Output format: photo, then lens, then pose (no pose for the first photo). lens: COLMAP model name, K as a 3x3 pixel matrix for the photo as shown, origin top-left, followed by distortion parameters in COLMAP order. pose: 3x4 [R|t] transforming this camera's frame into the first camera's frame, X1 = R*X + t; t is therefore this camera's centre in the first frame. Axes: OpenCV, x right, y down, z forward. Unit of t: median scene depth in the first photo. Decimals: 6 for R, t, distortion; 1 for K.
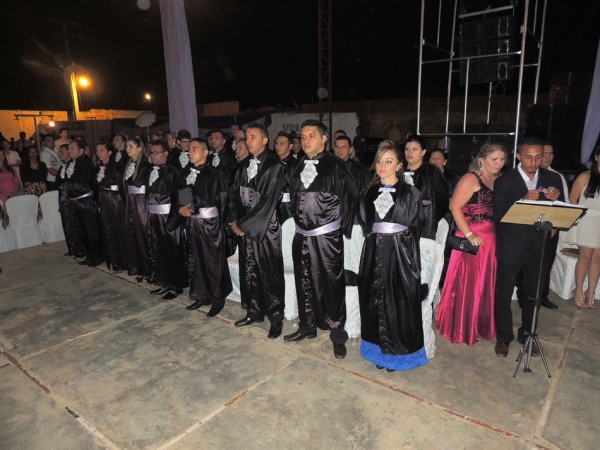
lens RADIAL K [[426.0, 0, 302.0], [0, 426.0, 228.5], [0, 0, 1]] dist [-0.025195, 0.002848]
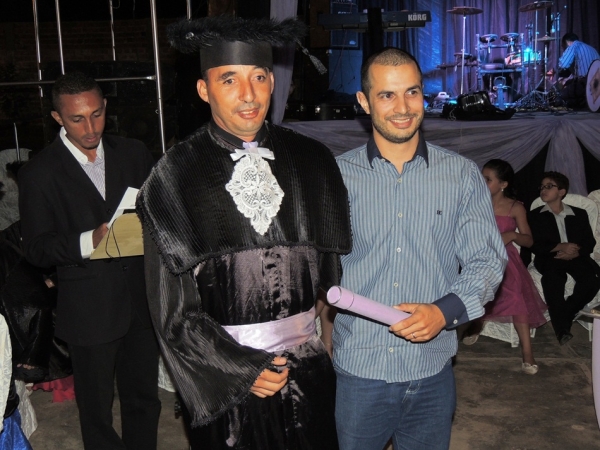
lens RADIAL K [[809.9, 0, 297.1], [0, 809.9, 223.3], [0, 0, 1]] dist [-0.066048, -0.053418]
pose [[0.838435, -0.108120, 0.534168, 0.164619], [0.139656, 0.990021, -0.018816, -0.000438], [-0.526804, 0.090376, 0.845169, 0.127477]]
